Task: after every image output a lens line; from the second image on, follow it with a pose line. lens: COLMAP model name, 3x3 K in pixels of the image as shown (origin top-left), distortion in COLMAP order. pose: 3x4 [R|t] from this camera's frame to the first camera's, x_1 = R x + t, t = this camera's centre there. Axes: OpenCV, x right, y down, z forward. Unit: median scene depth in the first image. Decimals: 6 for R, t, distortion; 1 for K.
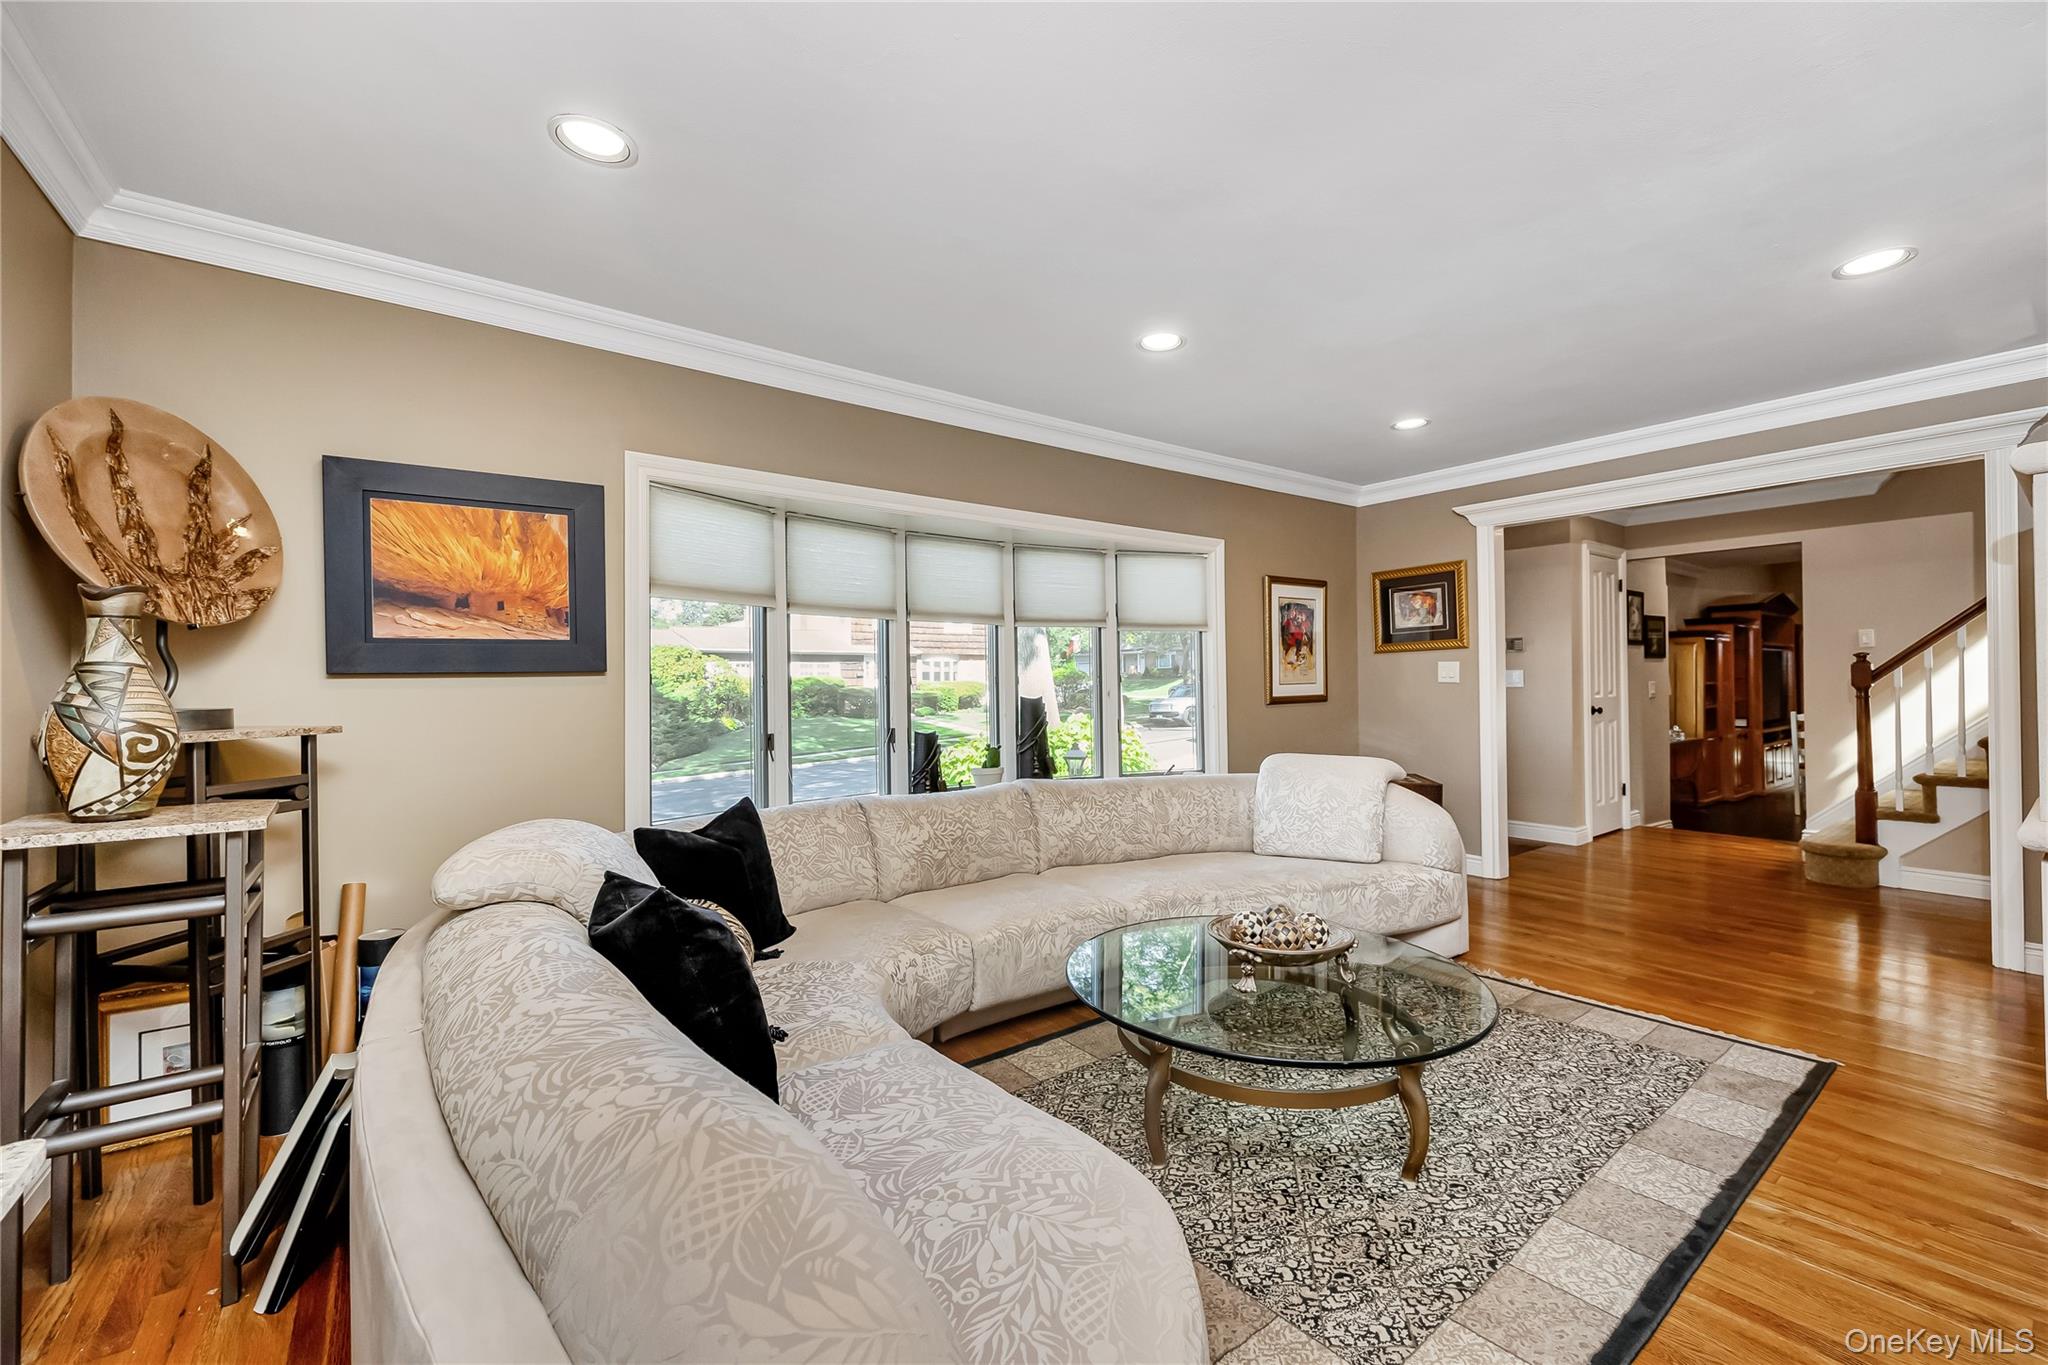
lens RADIAL K [[832.3, 0, 1018.8], [0, 832.3, 682.5], [0, 0, 1]] dist [-0.002849, -0.000367]
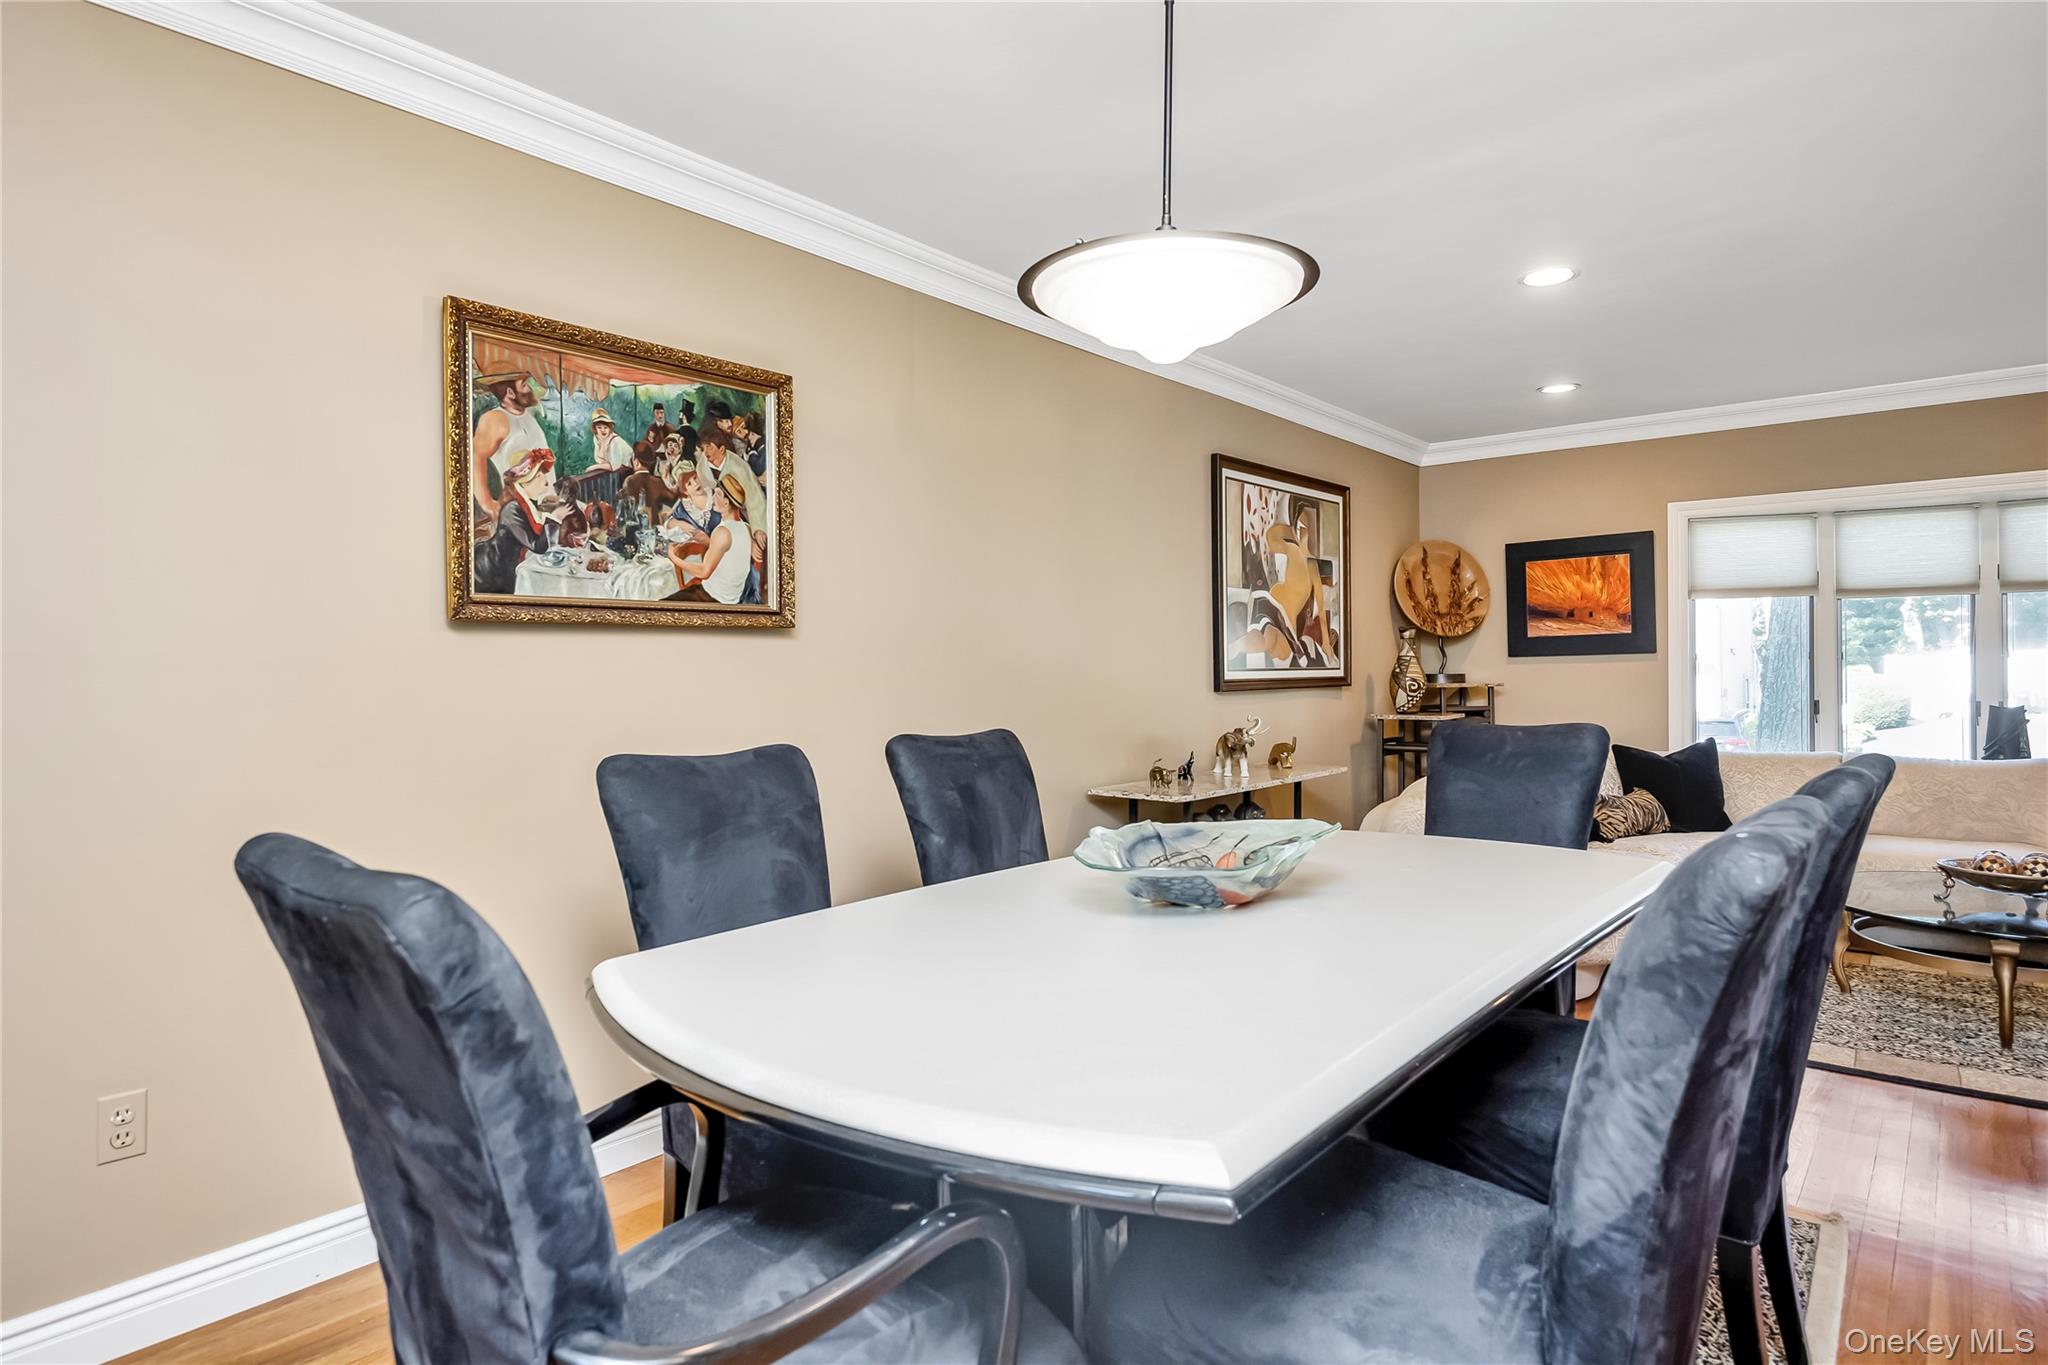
lens RADIAL K [[1144.1, 0, 1031.8], [0, 1144.1, 672.4], [0, 0, 1]] dist [-0.025285, -0.000290]
pose [[0.253435, 0.008935, -0.967311, 1.386517], [0.013152, 0.999833, 0.012681, -0.020524], [0.967263, -0.015936, 0.253275, -0.713347]]
